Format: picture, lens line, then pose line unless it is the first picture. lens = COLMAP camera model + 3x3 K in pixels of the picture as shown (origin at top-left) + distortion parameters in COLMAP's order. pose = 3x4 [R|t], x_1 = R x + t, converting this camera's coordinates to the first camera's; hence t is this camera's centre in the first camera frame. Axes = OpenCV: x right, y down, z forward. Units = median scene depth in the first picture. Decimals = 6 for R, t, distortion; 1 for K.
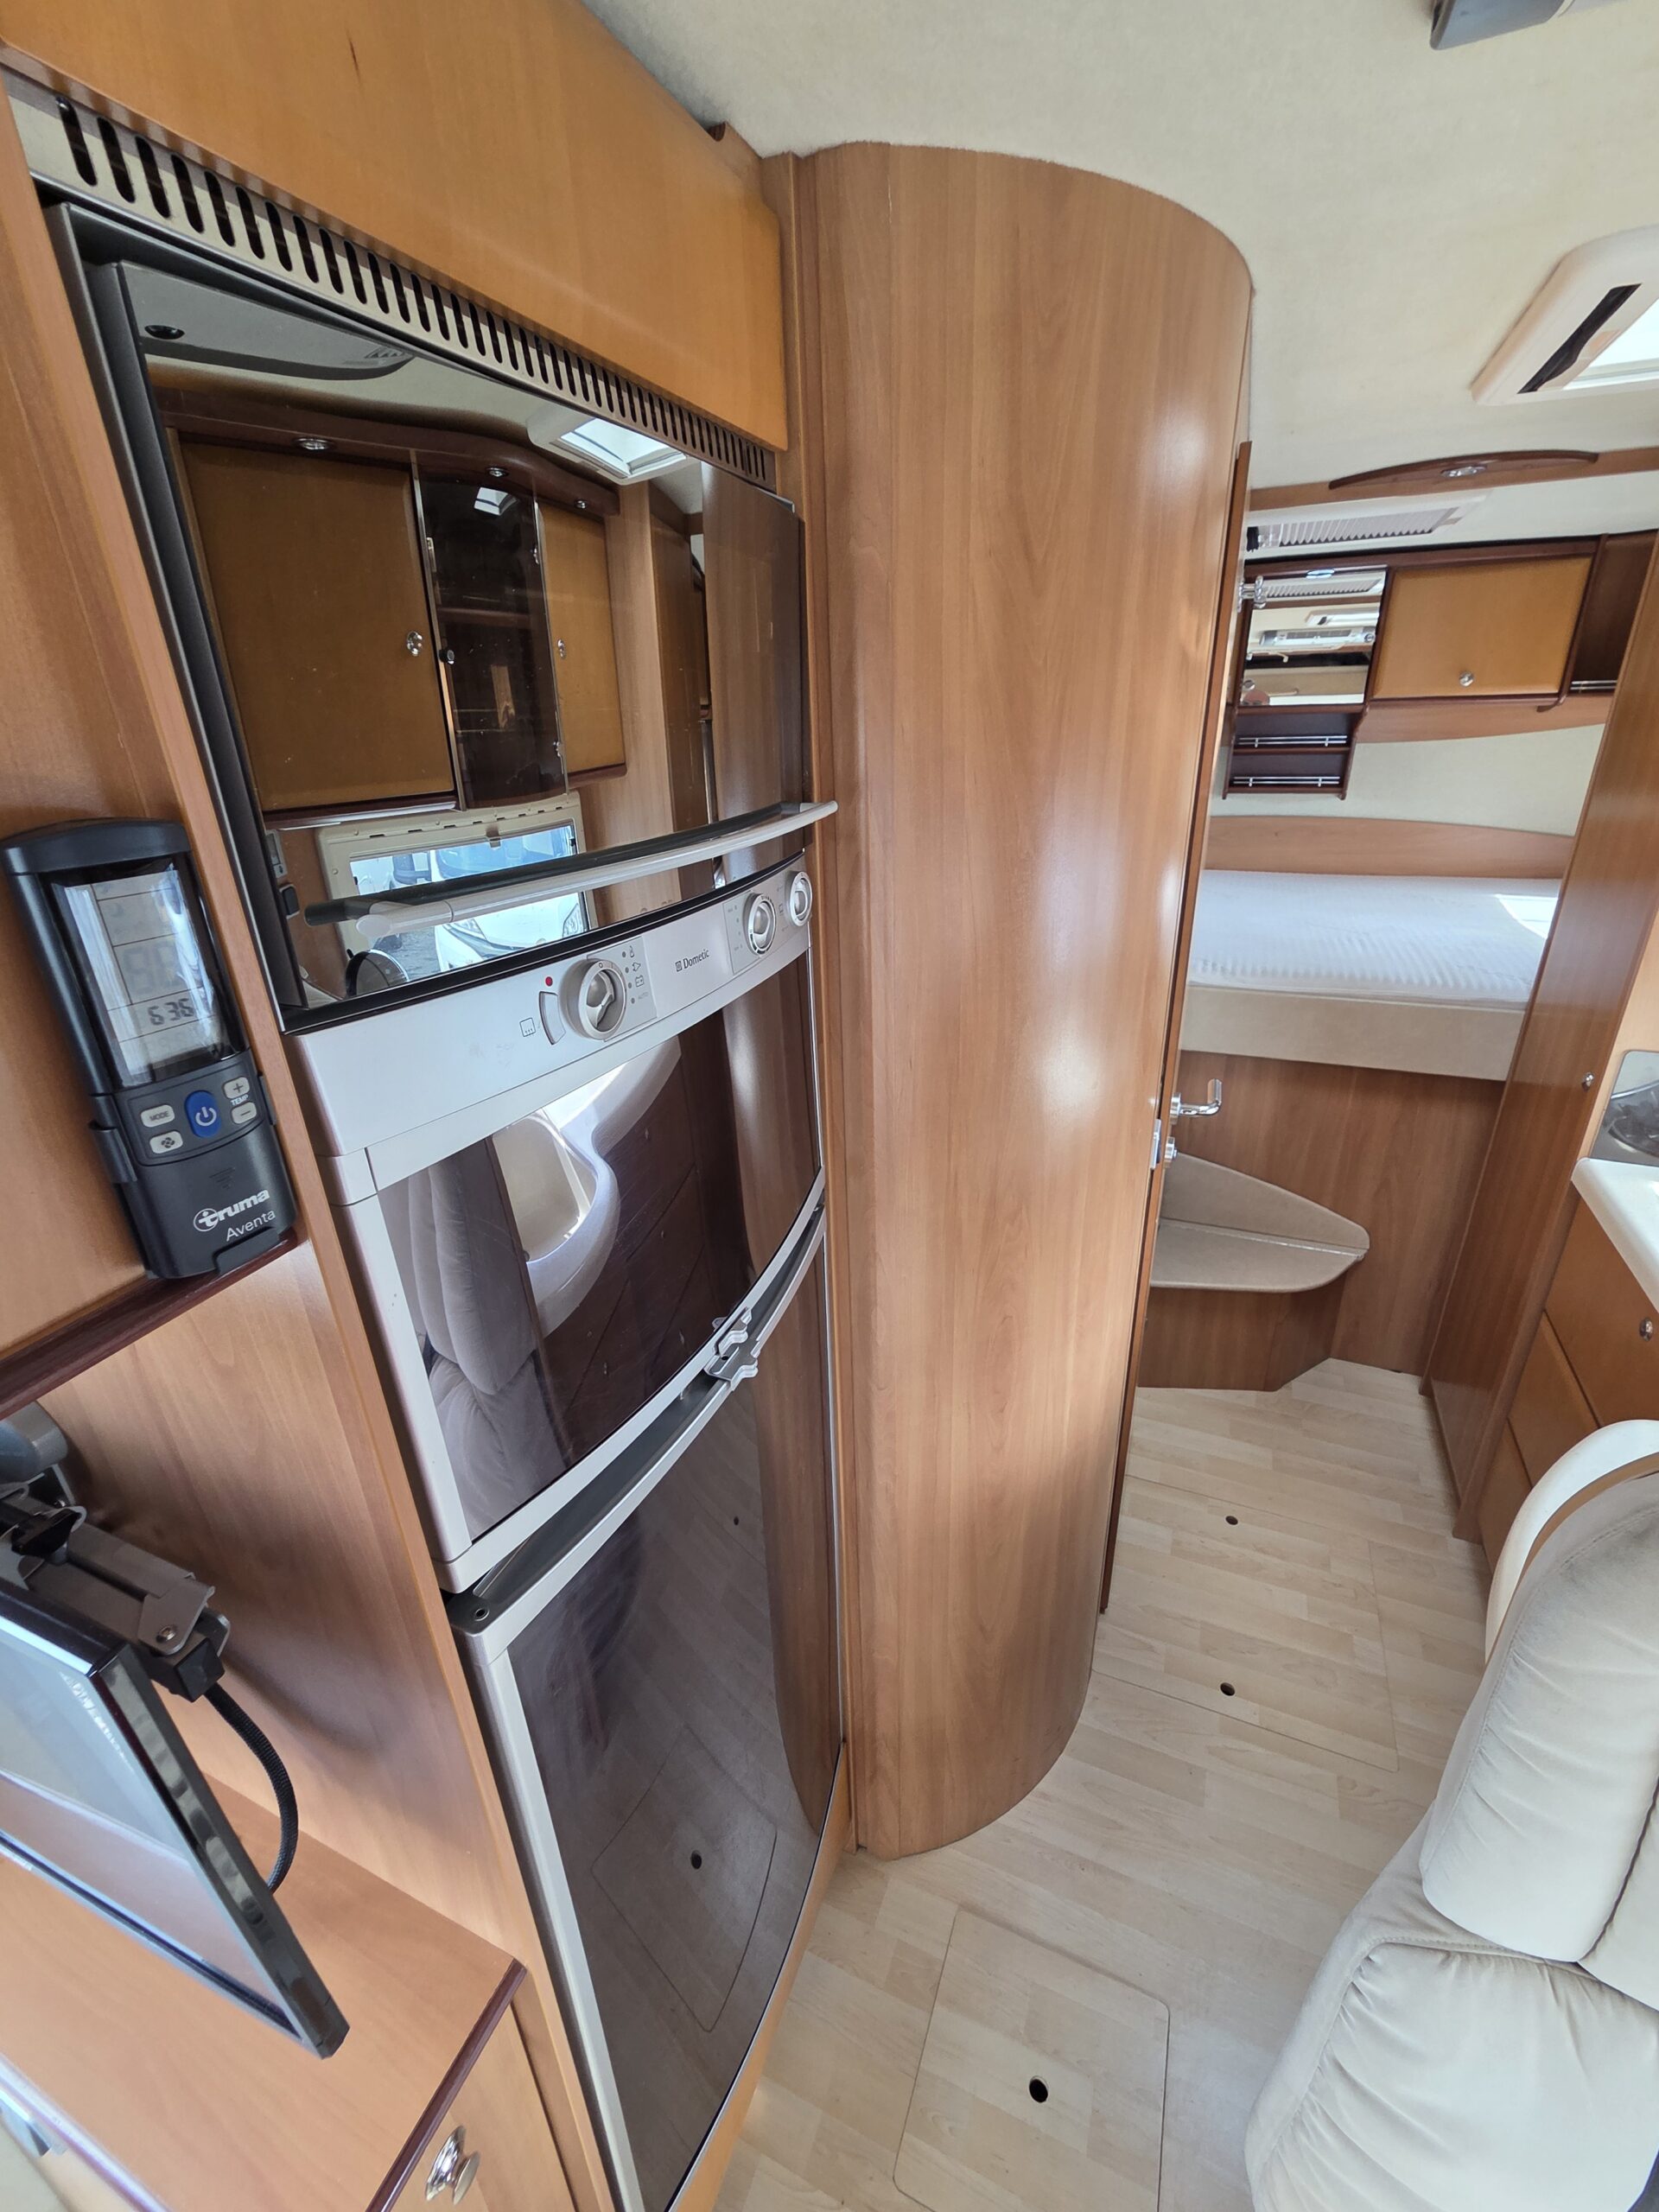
lens RADIAL K [[914.5, 0, 830.0], [0, 914.5, 1099.3], [0, 0, 1]] dist [-0.001041, -0.000437]
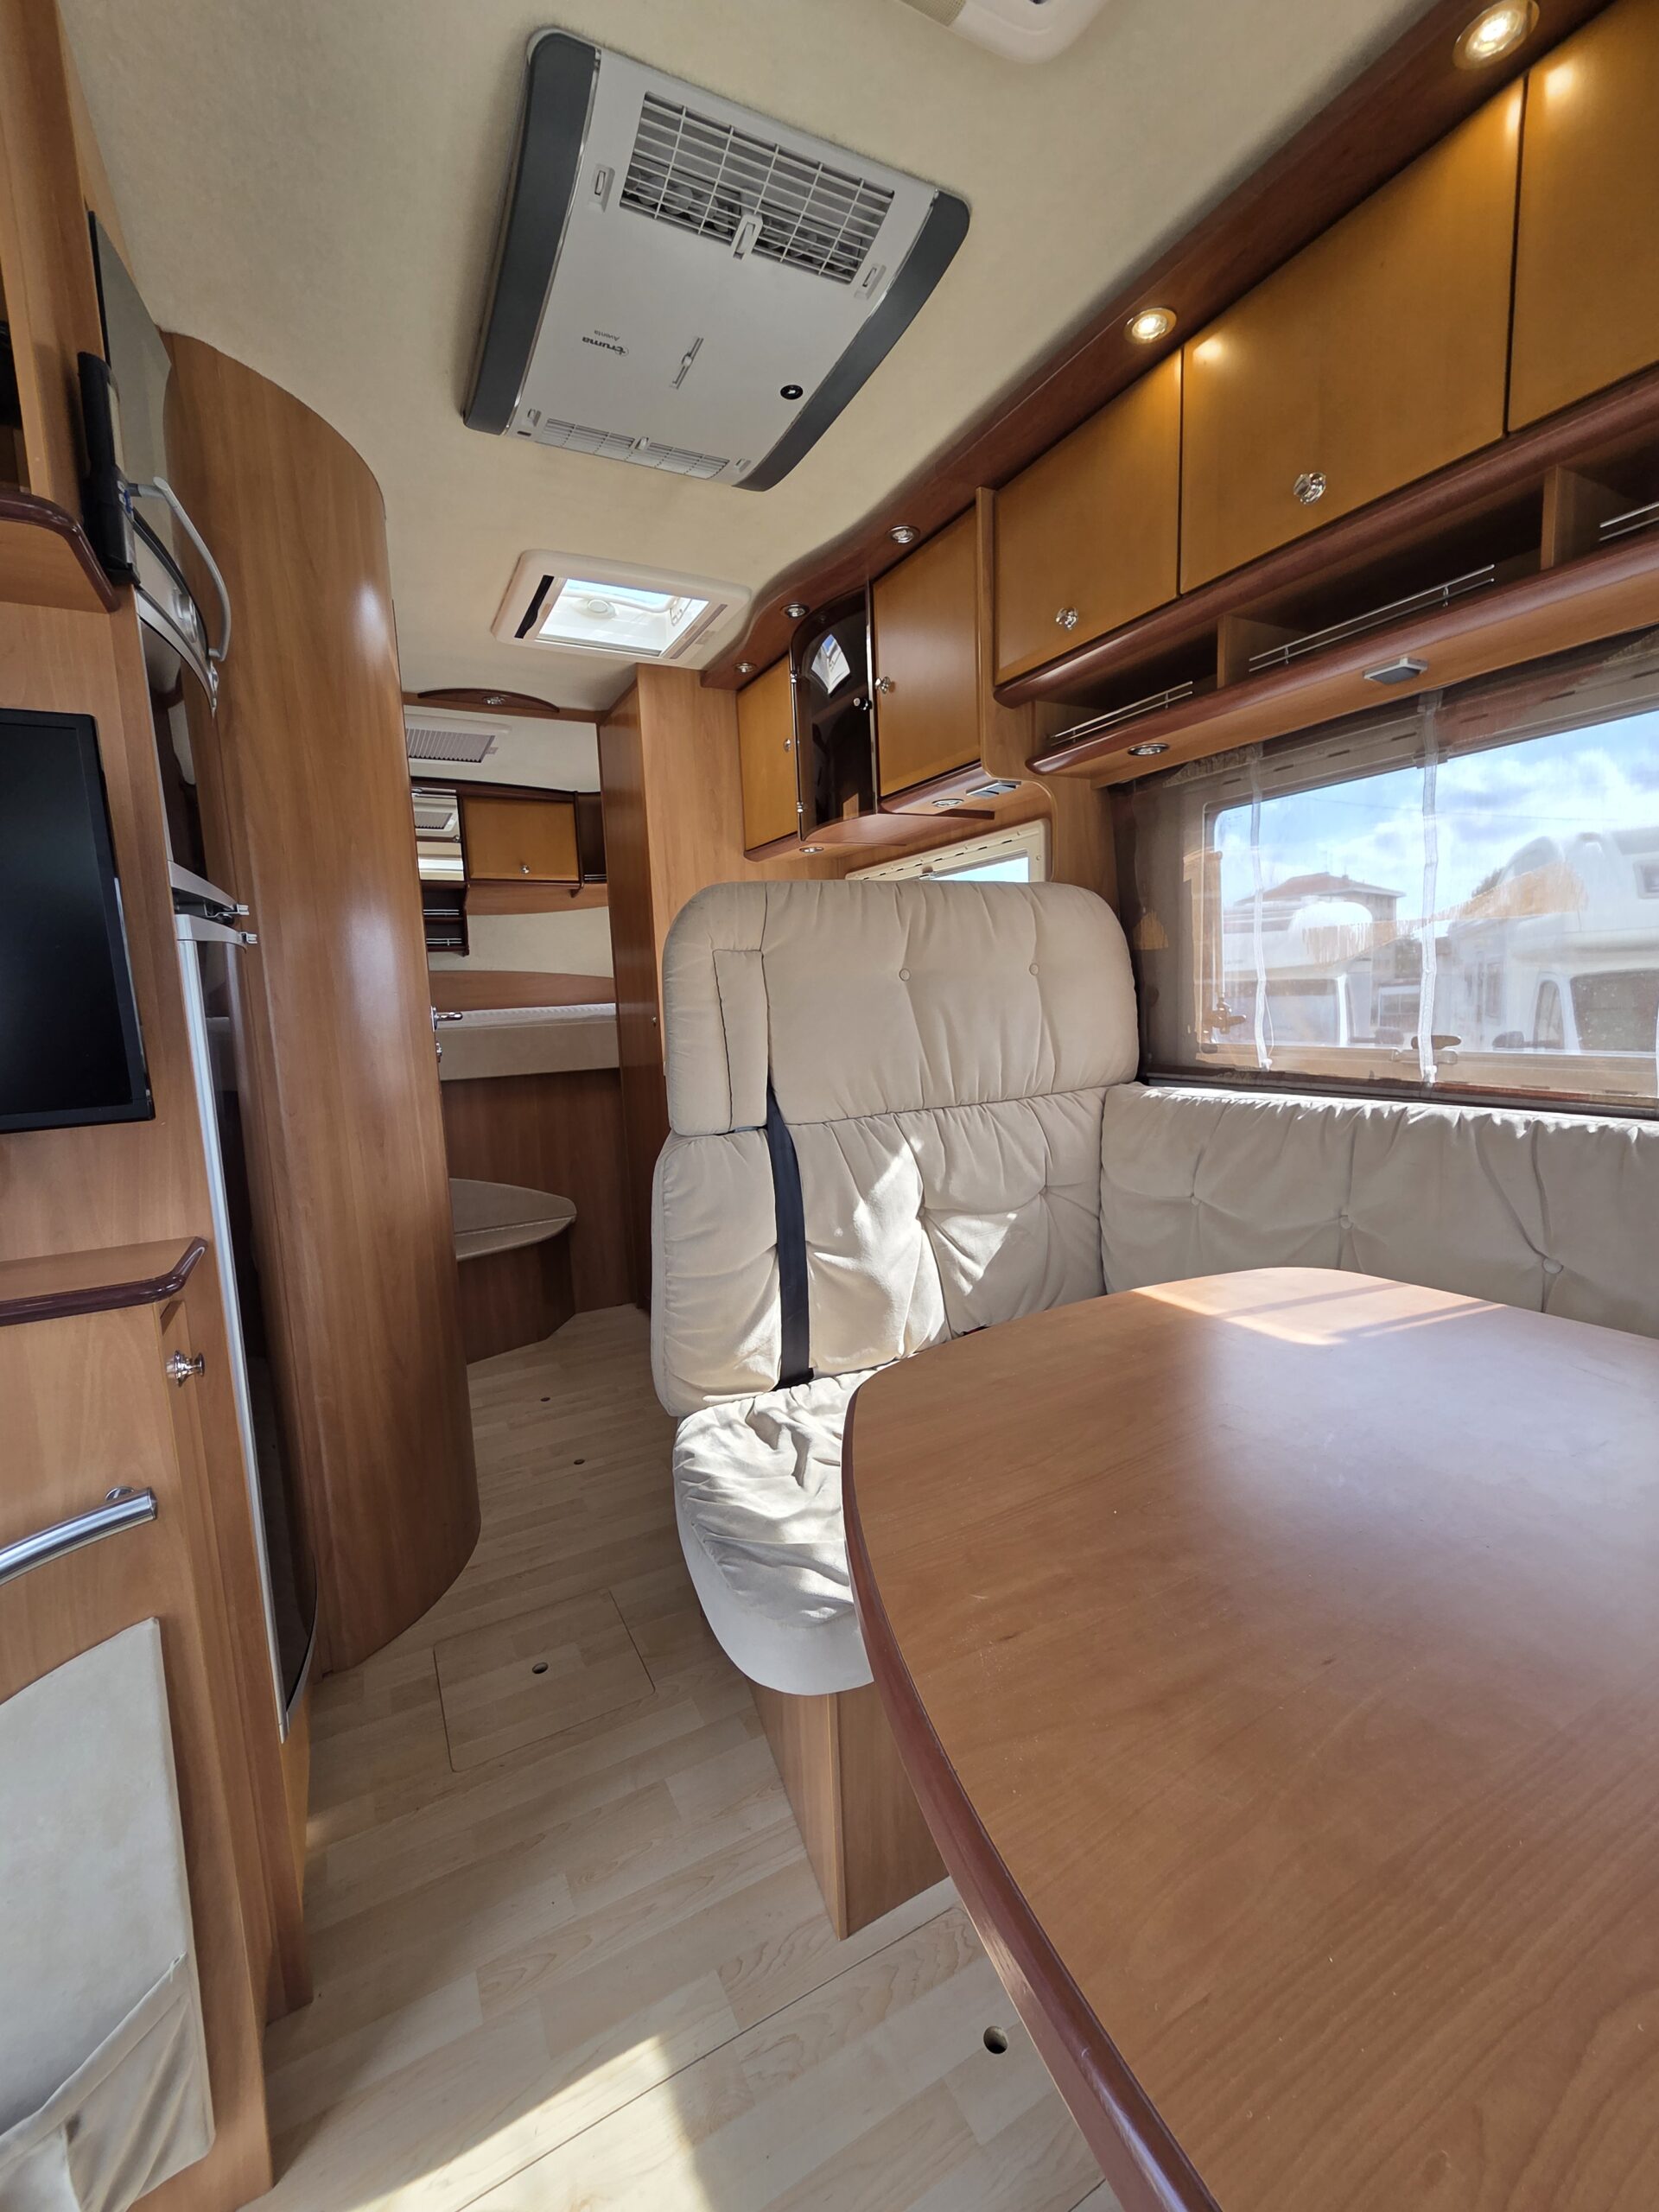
lens RADIAL K [[921.2, 0, 822.3], [0, 921.2, 1115.9], [0, 0, 1]] dist [-0.002431, -0.000824]
pose [[0.636822, -0.094122, 0.765244, -0.248969], [0.323739, 0.933430, -0.154602, 0.404245], [-0.699750, 0.346193, 0.624900, -0.196417]]
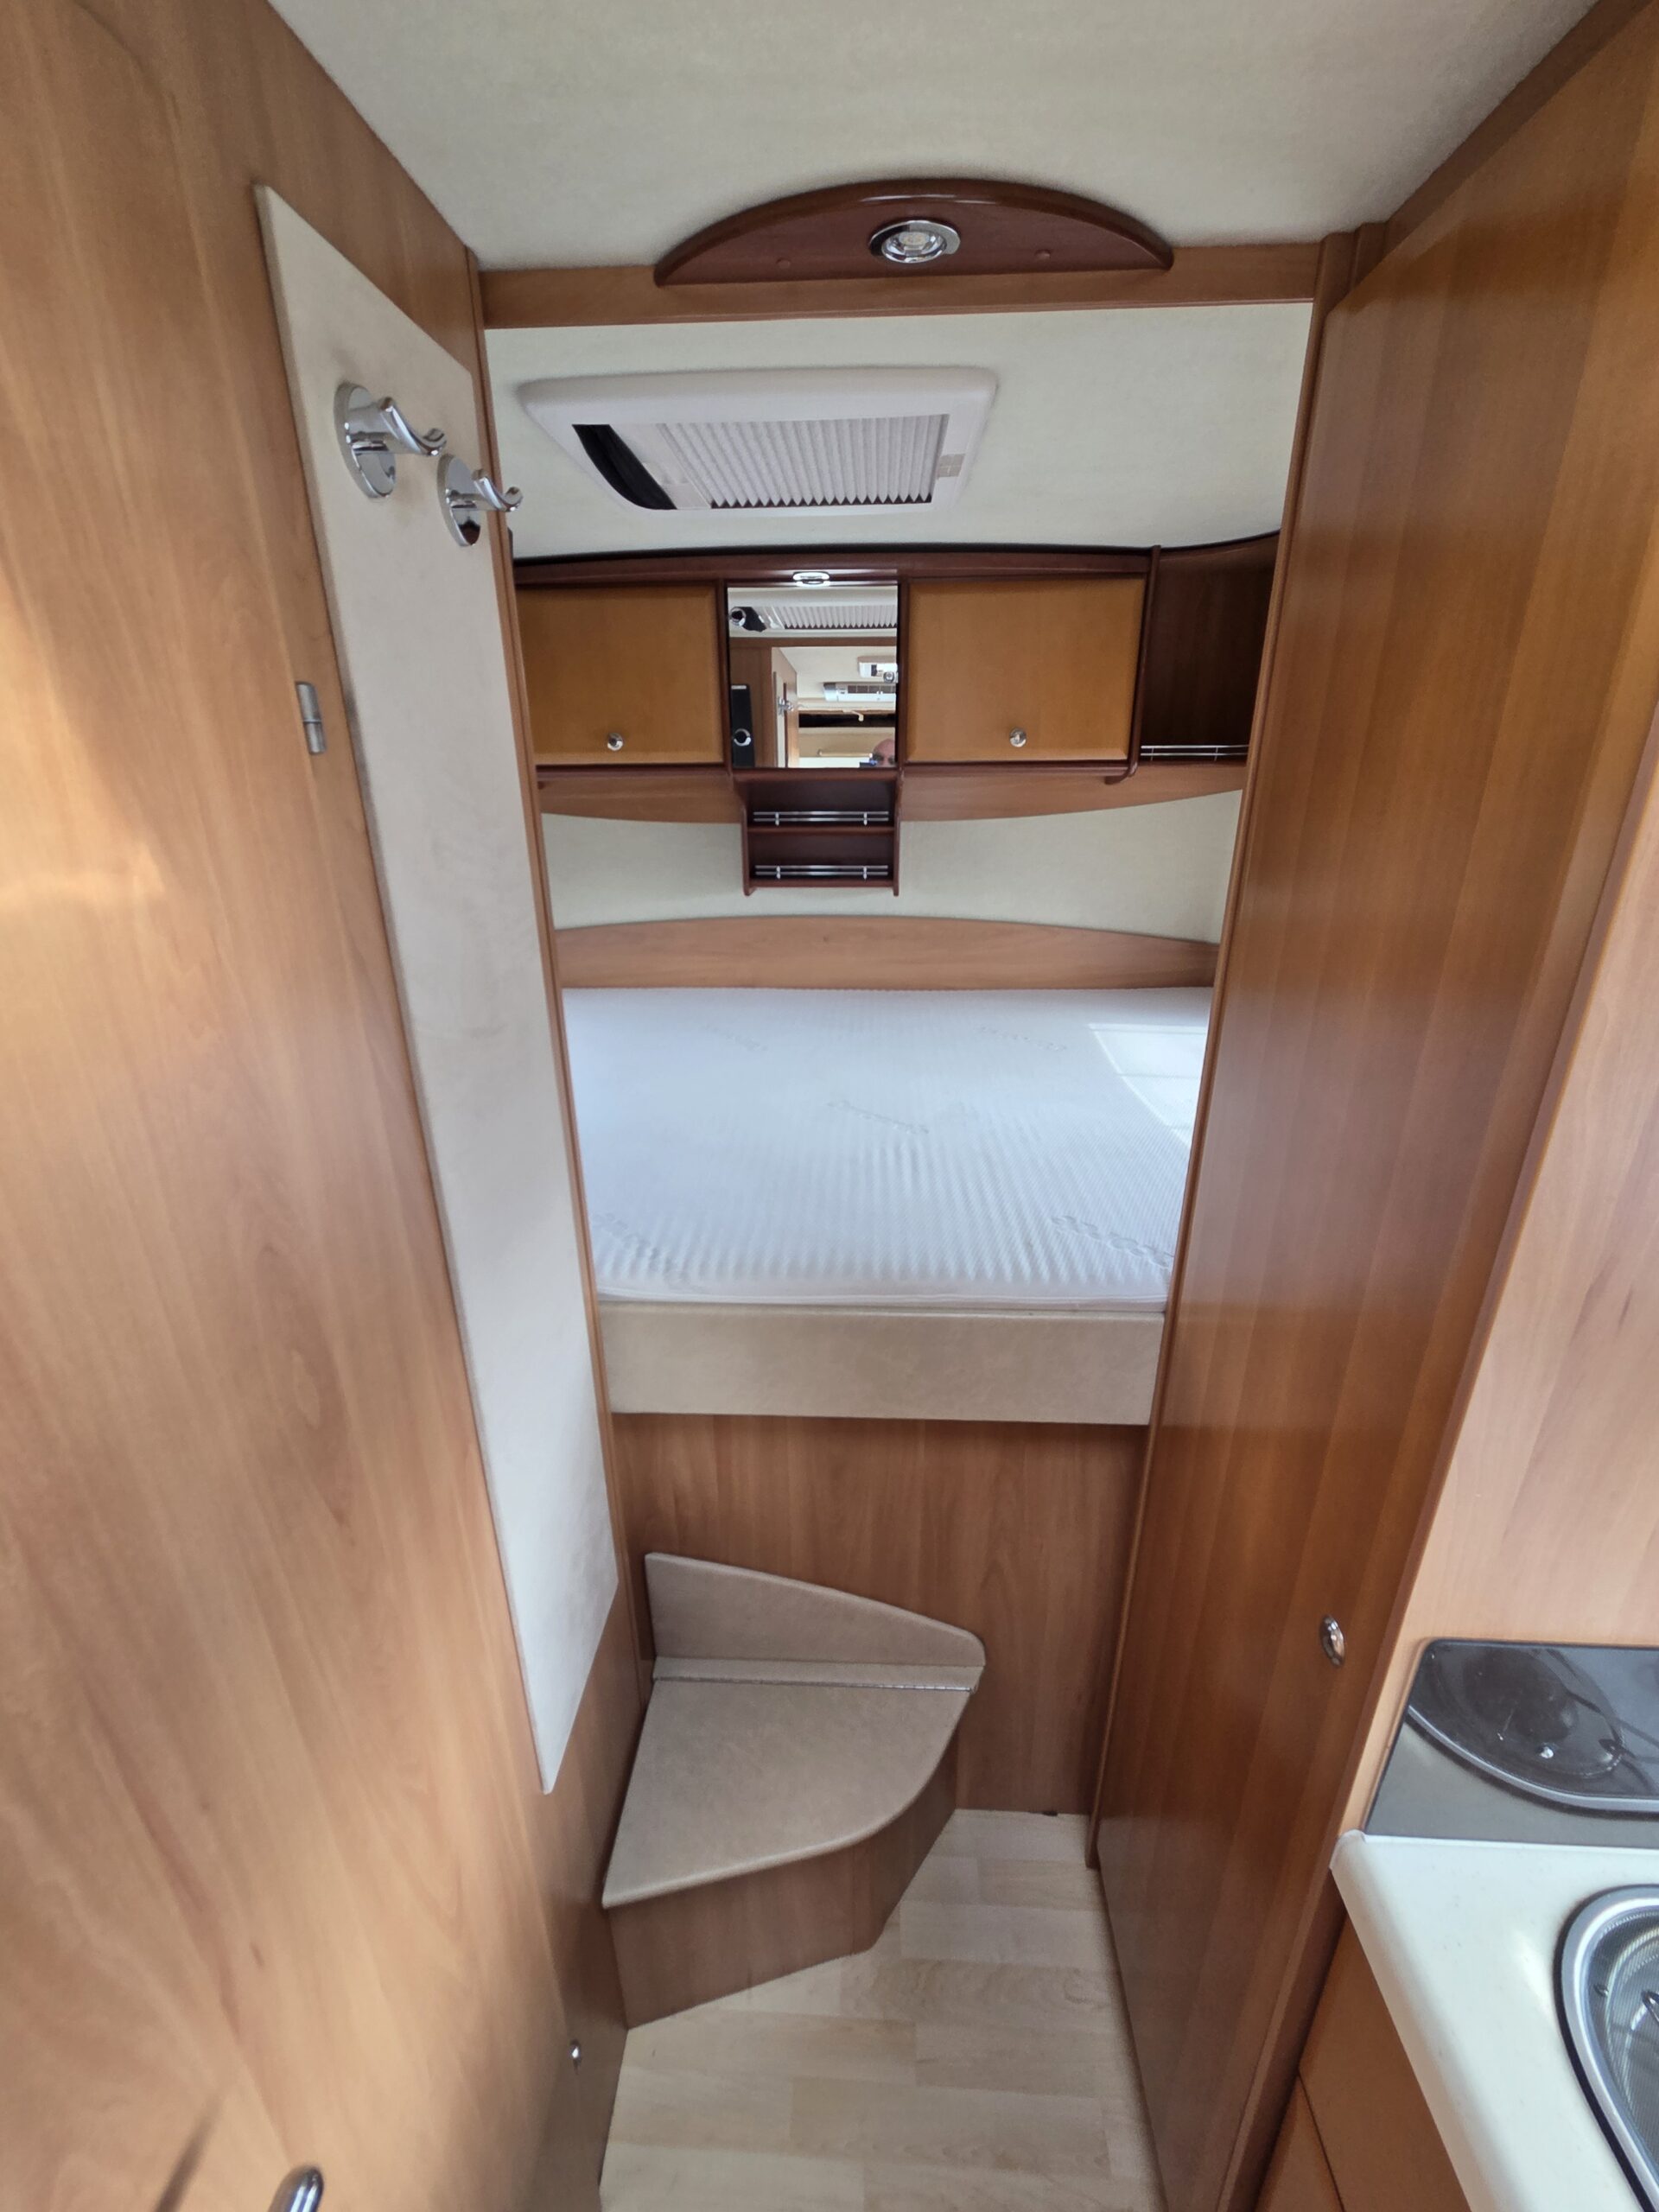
lens RADIAL K [[914.5, 0, 830.0], [0, 914.5, 1099.3], [0, 0, 1]] dist [-0.001041, -0.000437]
pose [[0.937633, -0.099297, 0.333142, 0.372446], [0.116259, 0.992725, -0.031319, -0.220966], [-0.327609, 0.068096, 0.942356, 0.499491]]
